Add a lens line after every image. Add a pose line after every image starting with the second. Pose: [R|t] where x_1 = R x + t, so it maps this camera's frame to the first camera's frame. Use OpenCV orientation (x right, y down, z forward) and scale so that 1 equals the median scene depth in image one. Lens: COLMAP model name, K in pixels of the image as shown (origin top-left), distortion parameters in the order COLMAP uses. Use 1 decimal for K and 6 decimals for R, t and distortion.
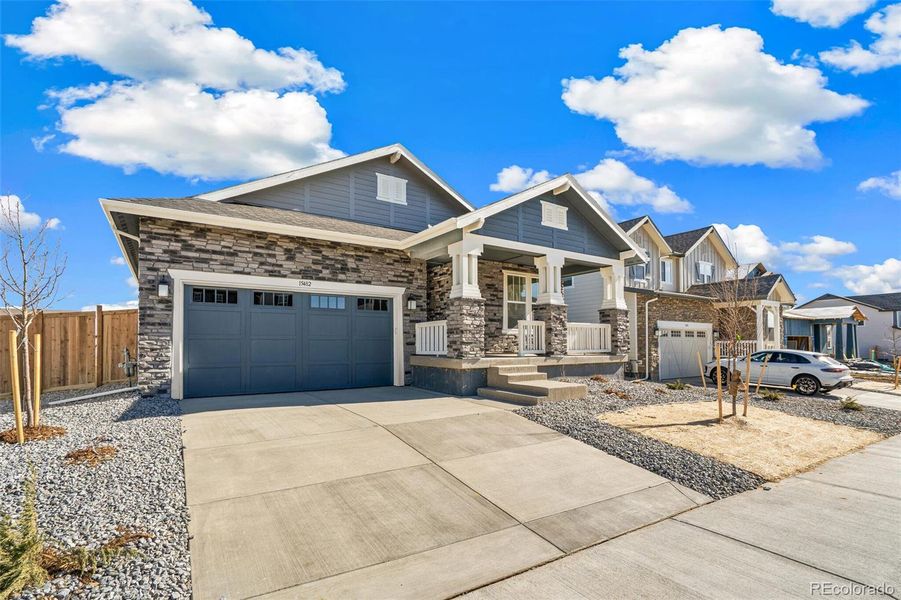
lens RADIAL K [[429.7, 0, 445.9], [0, 429.7, 345.6], [0, 0, 1]] dist [0.001744, 0.000323]
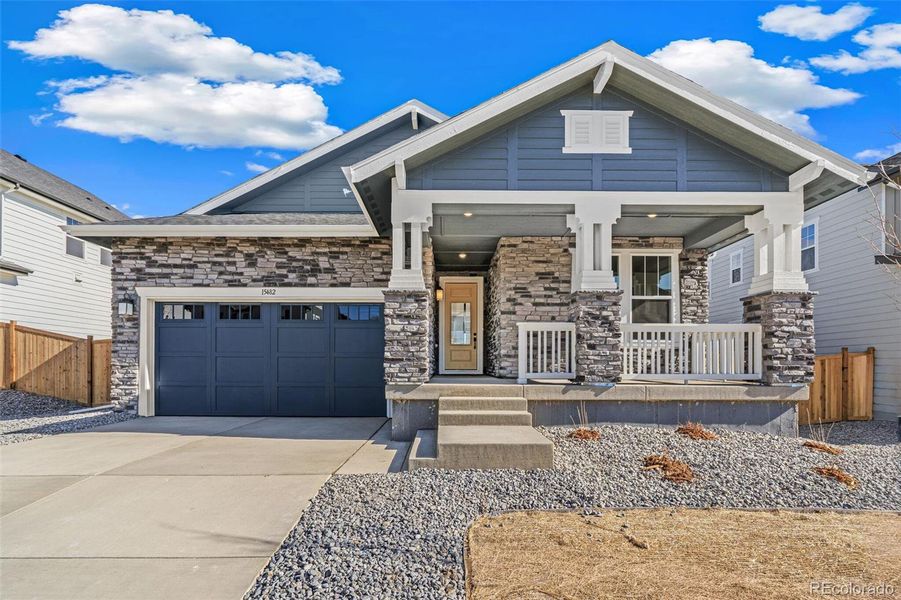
lens RADIAL K [[434.0, 0, 448.9], [0, 434.0, 372.1], [0, 0, 1]] dist [-0.000203, 0.000111]
pose [[0.830967, 0.012611, -0.556178, 0.475297], [-0.007193, 0.999903, 0.011926, 0.003724], [0.556275, -0.005910, 0.830978, 0.493629]]
